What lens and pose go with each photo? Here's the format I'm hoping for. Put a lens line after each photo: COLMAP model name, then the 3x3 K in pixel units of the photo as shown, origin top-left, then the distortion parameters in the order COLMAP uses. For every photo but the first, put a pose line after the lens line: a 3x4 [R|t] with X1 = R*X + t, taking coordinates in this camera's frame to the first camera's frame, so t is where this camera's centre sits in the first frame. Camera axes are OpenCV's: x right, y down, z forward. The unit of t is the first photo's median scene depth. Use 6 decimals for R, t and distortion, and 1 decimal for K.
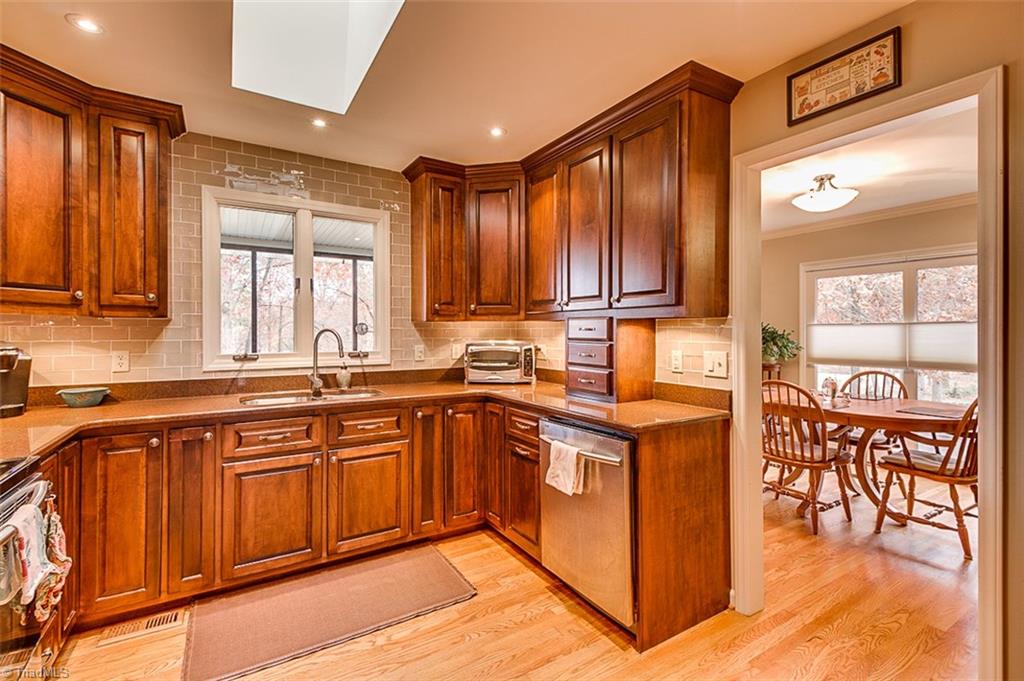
lens RADIAL K [[458.4, 0, 512.4], [0, 458.4, 327.3], [0, 0, 1]] dist [0.012731, -0.005928]
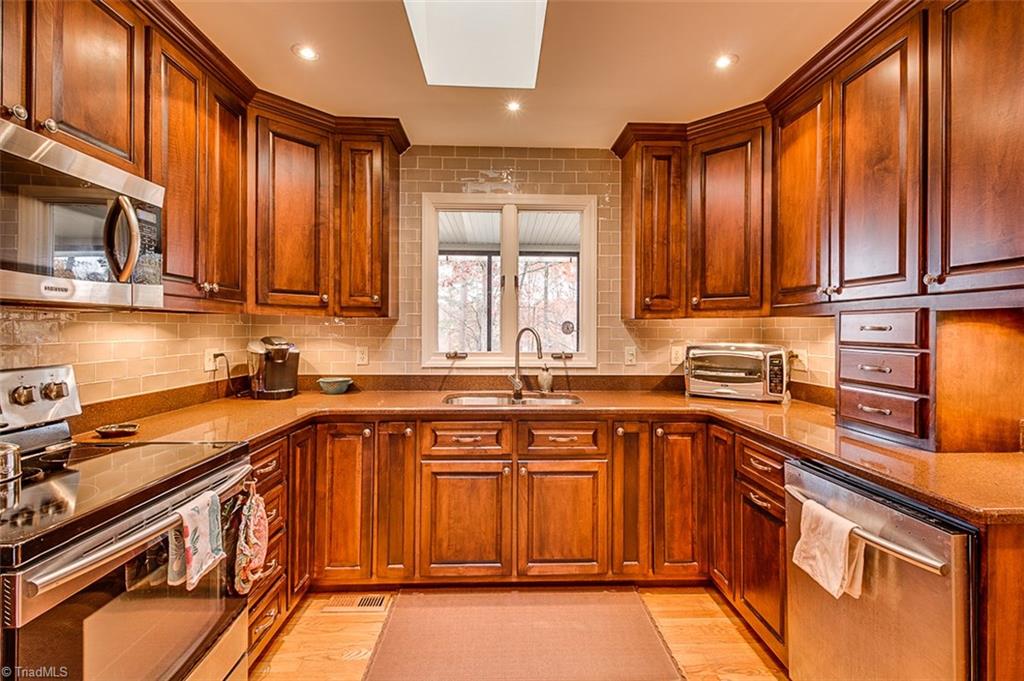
lens RADIAL K [[458.4, 0, 516.9], [0, 458.4, 328.6], [0, 0, 1]] dist [0.012731, -0.005928]
pose [[0.870463, 0.001893, -0.492231, 0.045252], [0.000587, 0.999988, 0.004883, 0.001084], [0.492234, -0.004539, 0.870451, 0.198992]]
